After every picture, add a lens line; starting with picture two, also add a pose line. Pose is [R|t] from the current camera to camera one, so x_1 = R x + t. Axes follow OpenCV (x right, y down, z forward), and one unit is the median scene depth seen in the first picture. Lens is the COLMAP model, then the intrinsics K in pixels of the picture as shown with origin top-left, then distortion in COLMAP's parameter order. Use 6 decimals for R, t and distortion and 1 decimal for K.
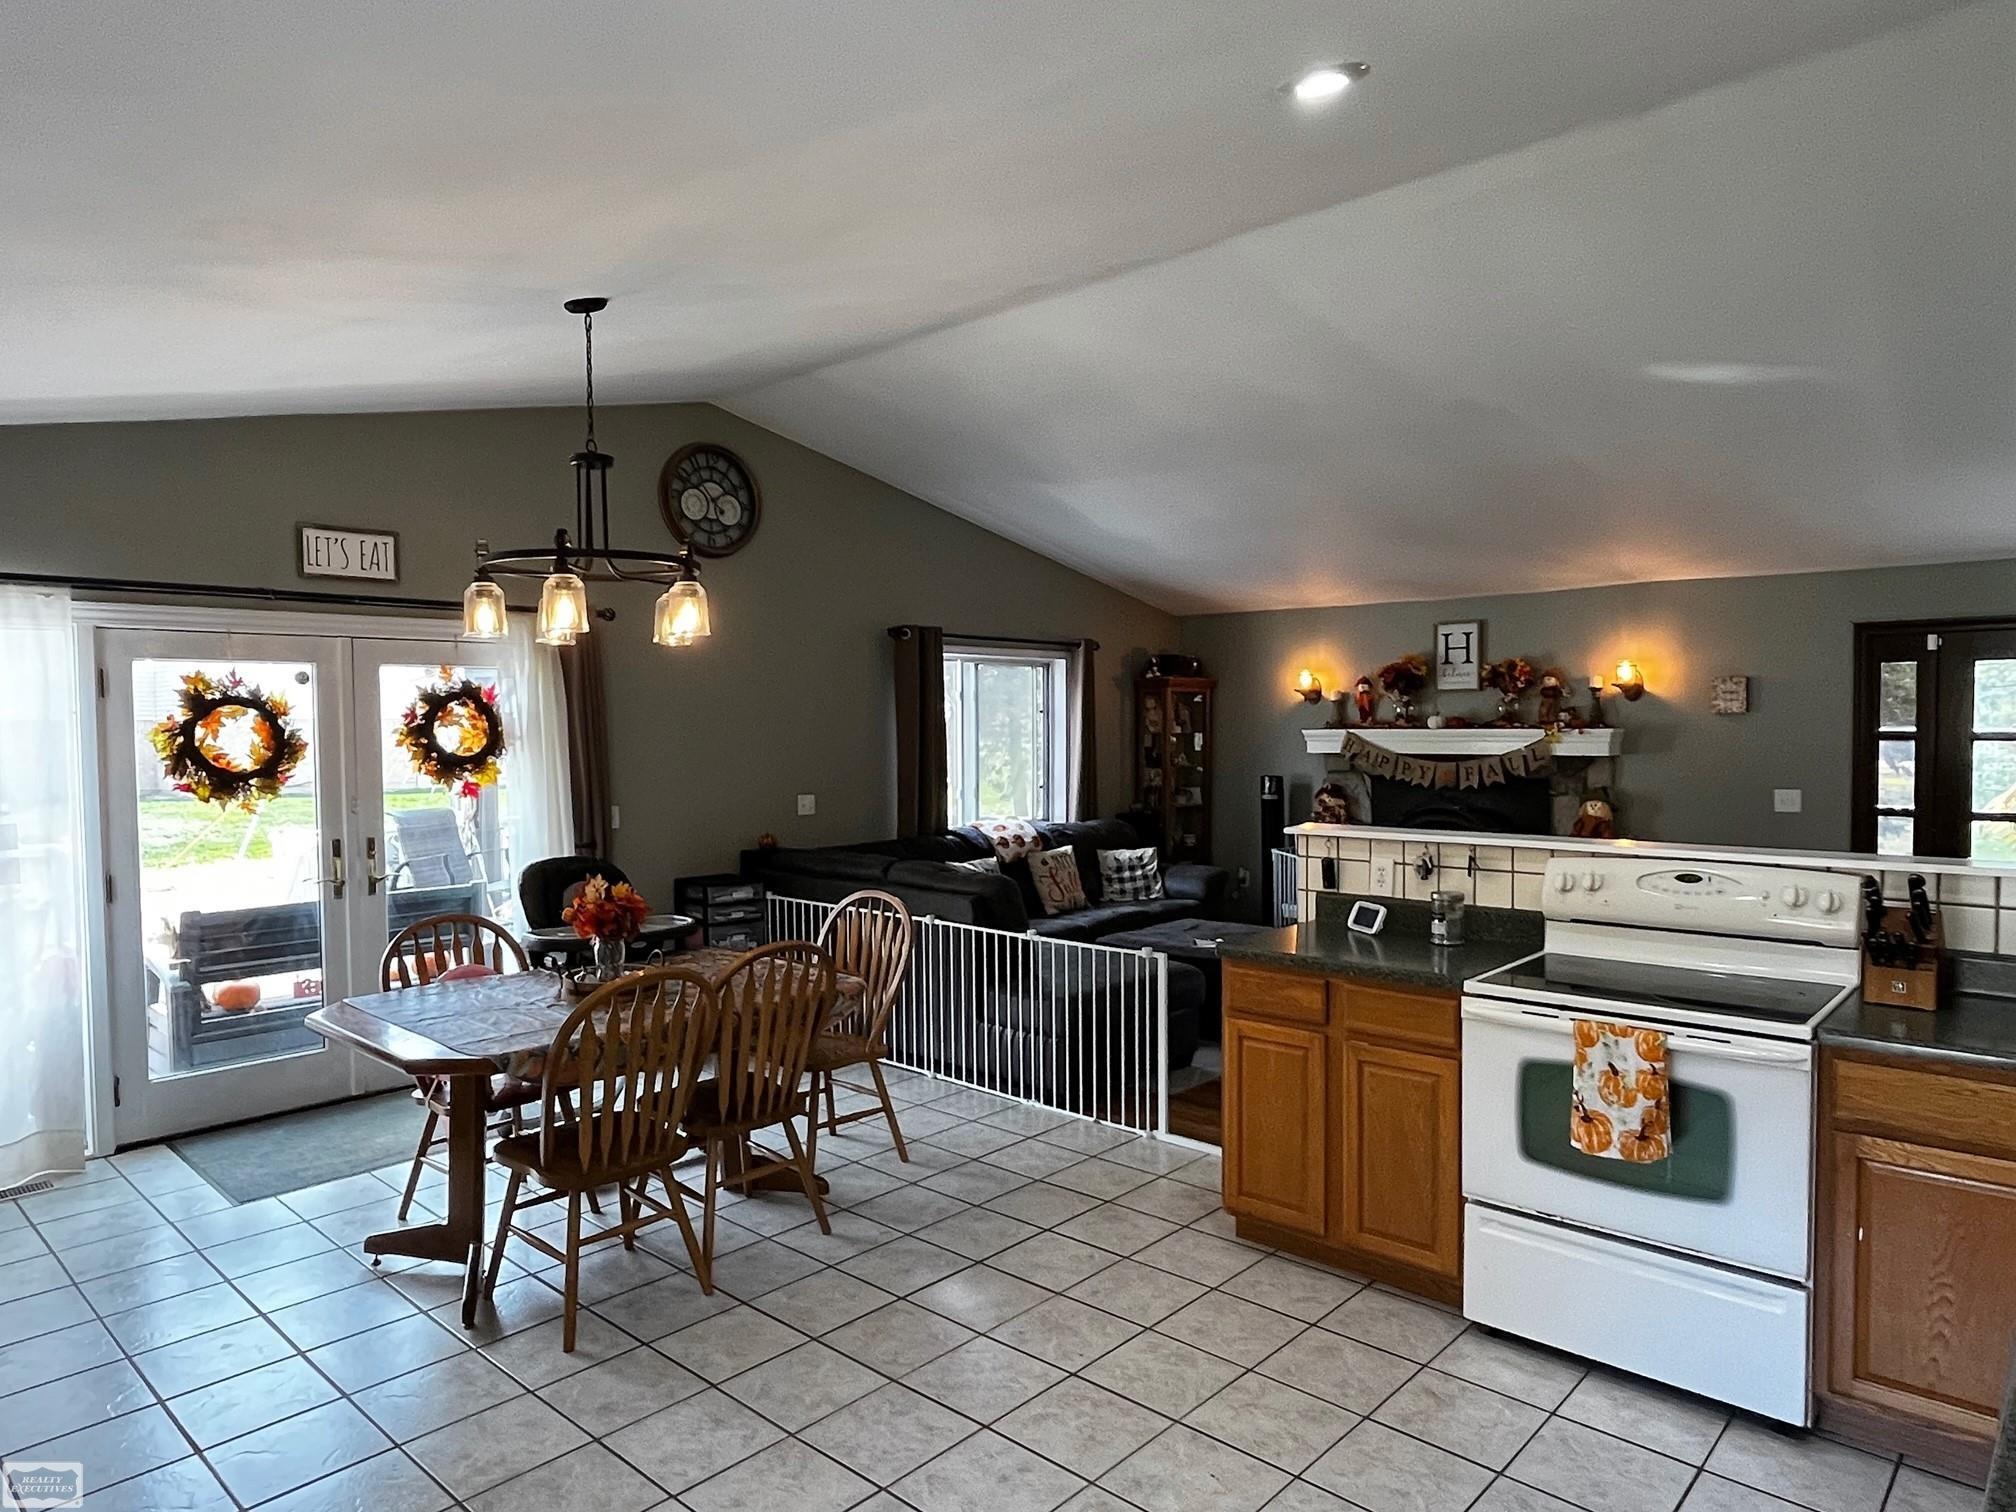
lens RADIAL K [[1227.5, 0, 1010.2], [0, 1227.5, 766.7], [0, 0, 1]] dist [-0.006909, -0.002186]
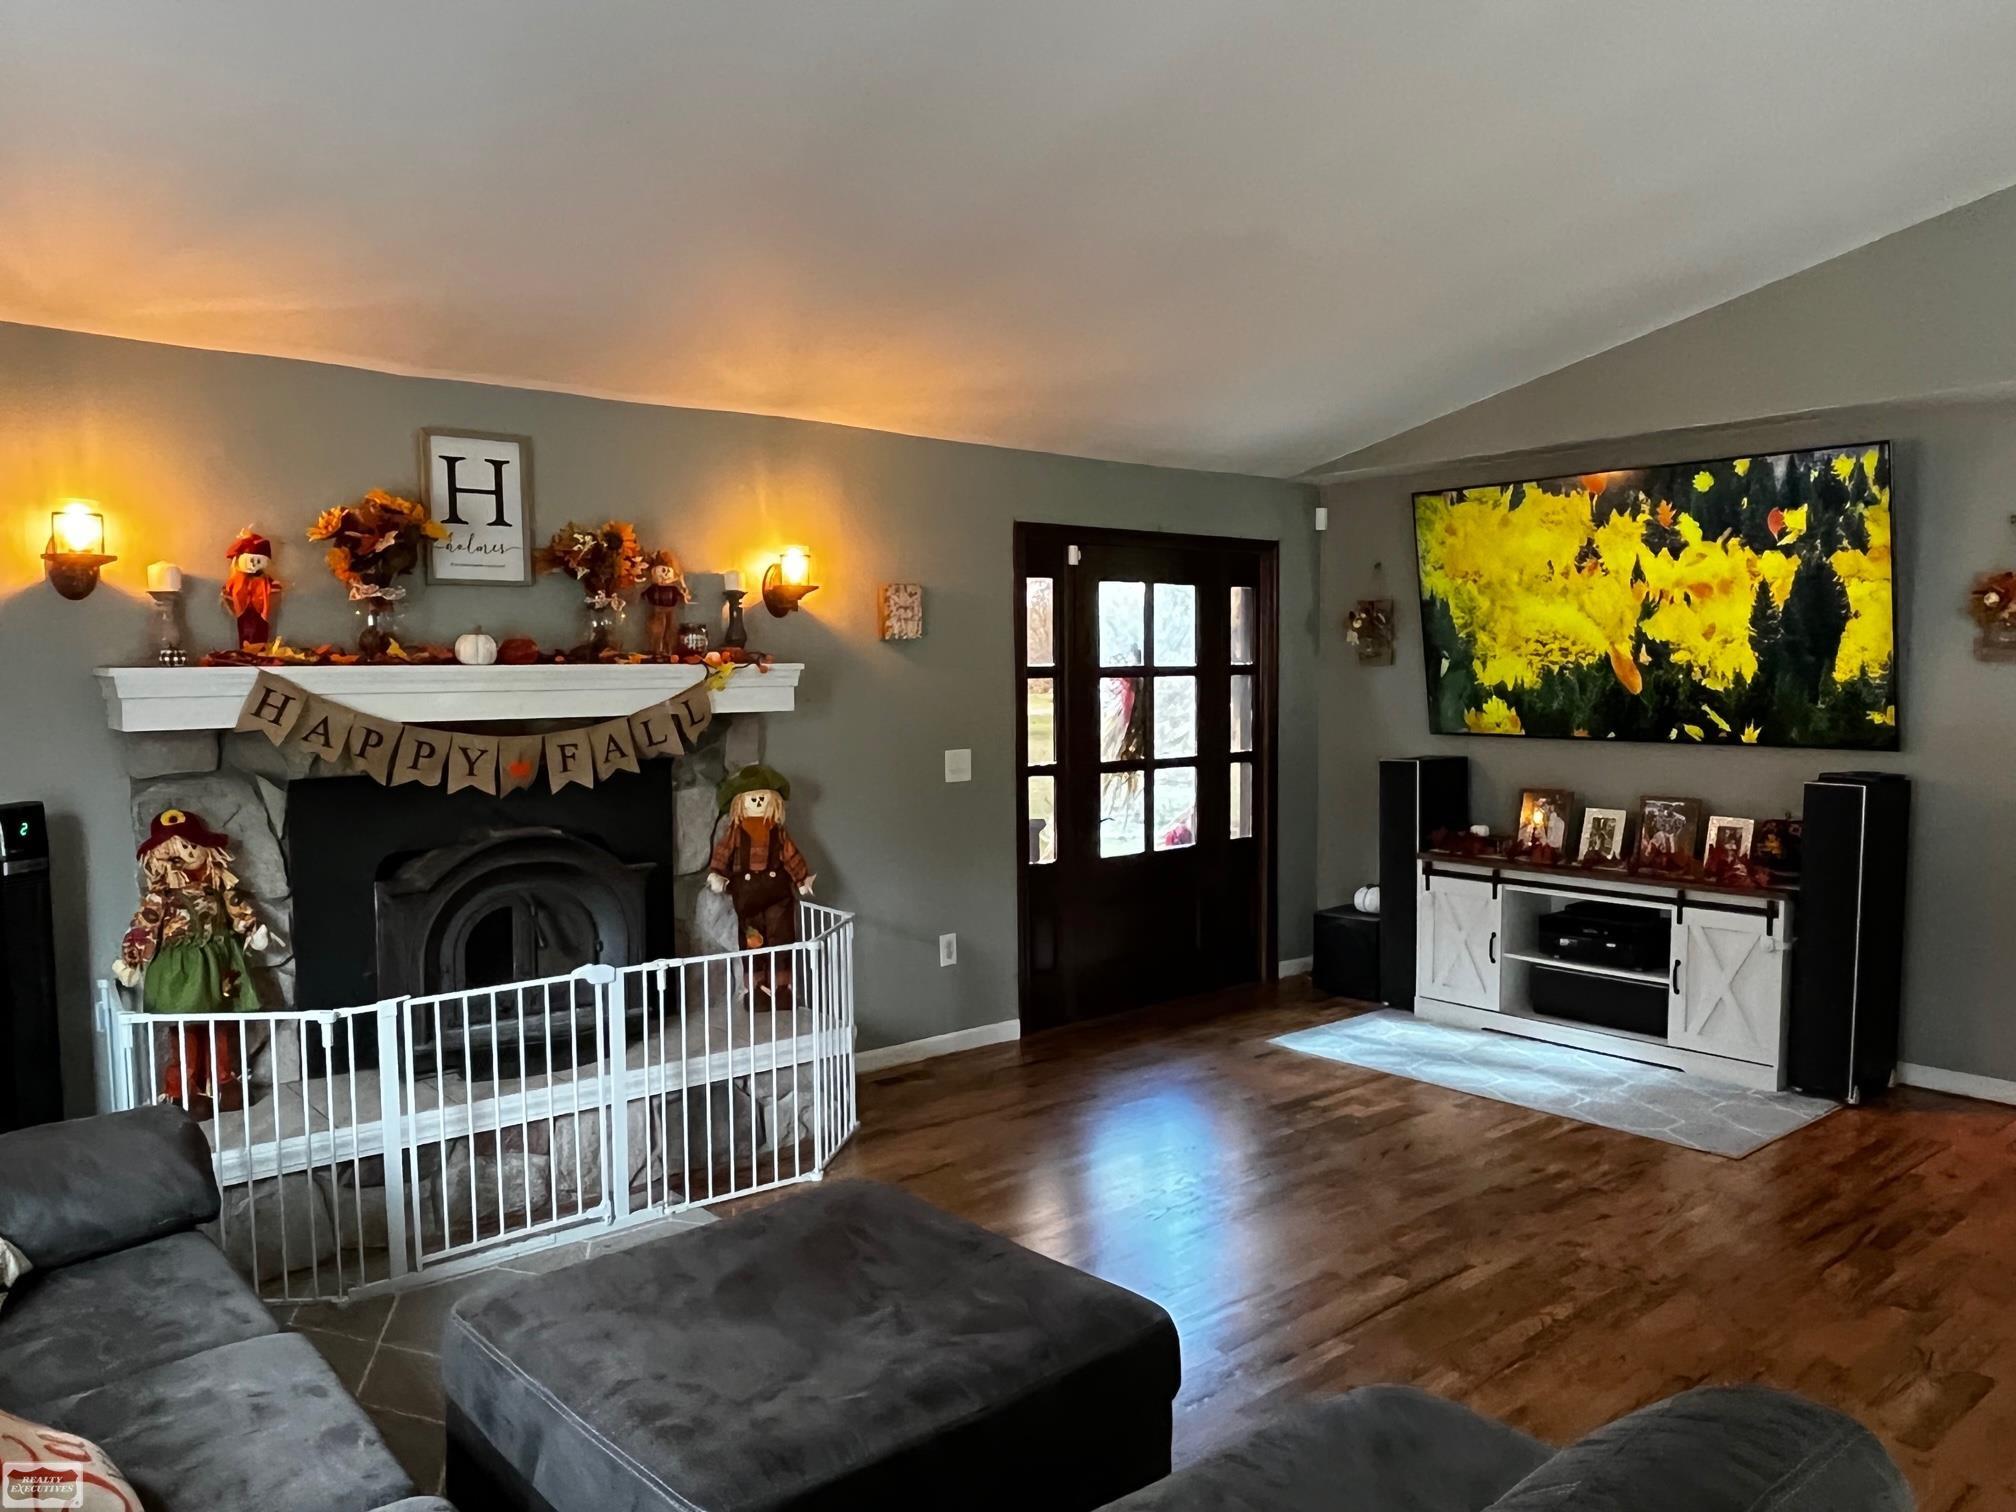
lens RADIAL K [[1431.6, 0, 1005.0], [0, 1431.6, 768.8], [0, 0, 1]] dist [-0.008911, -0.004479]
pose [[0.128615, -0.061599, 0.989780, -0.163481], [0.045233, 0.997395, 0.056196, -0.014464], [-0.990662, 0.037543, 0.131067, 0.796880]]
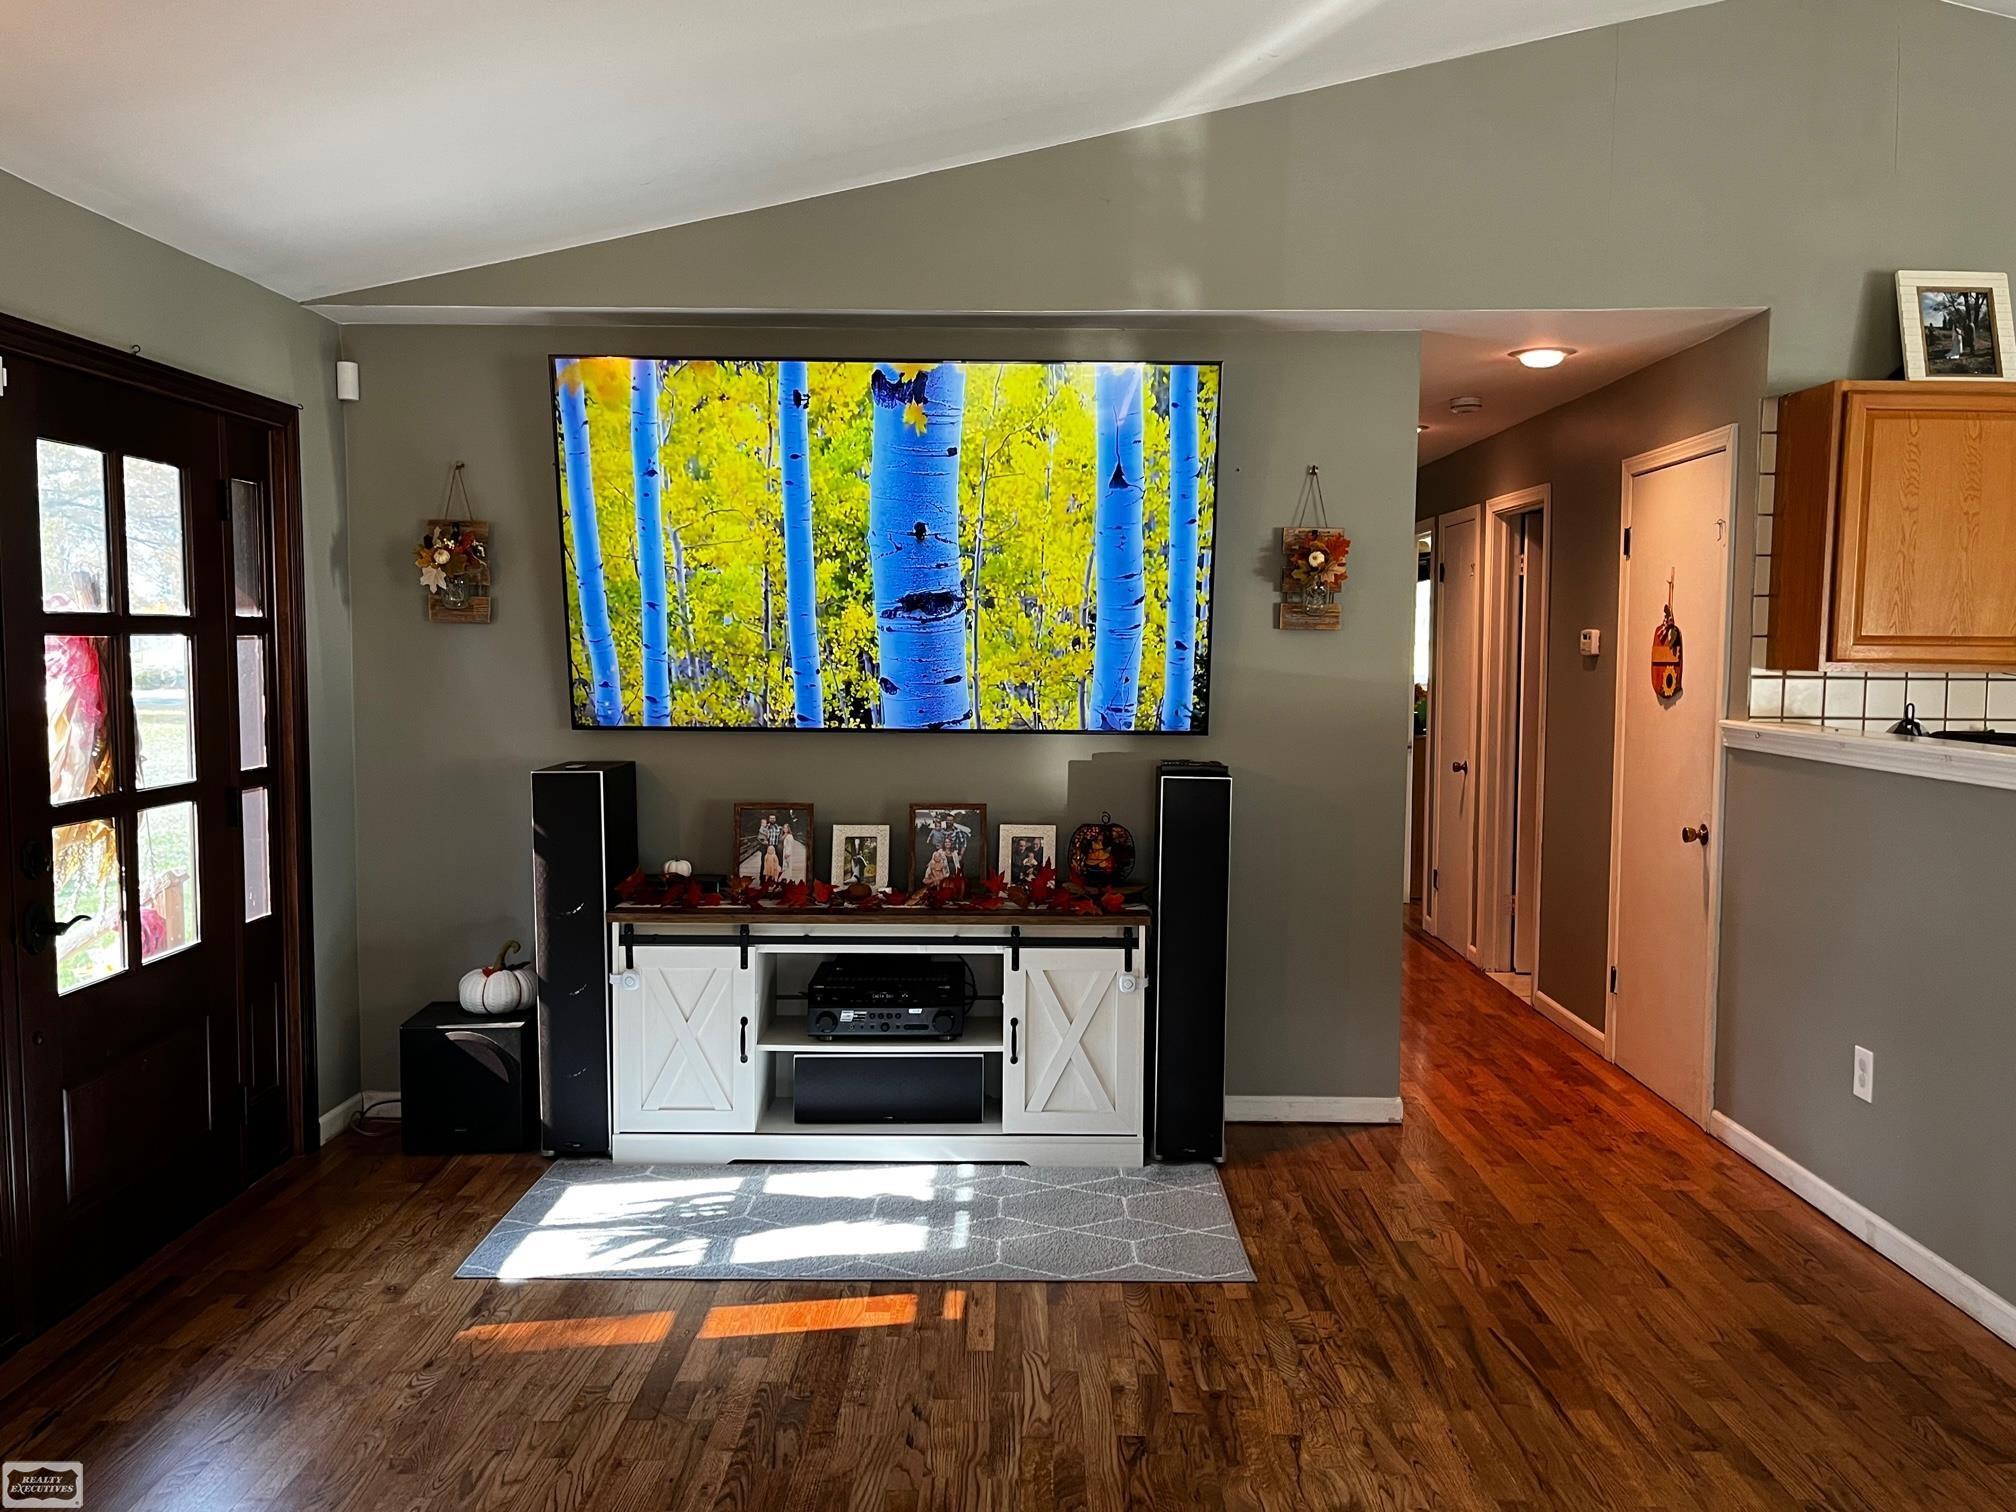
lens RADIAL K [[1610.9, 0, 1008.2], [0, 1610.9, 752.2], [0, 0, 1]] dist [0.045646, -0.000968]
pose [[-0.679249, -0.044604, 0.732551, 0.141173], [0.028551, 0.995790, 0.087106, -0.017143], [-0.733352, 0.080082, -0.675116, 0.966032]]
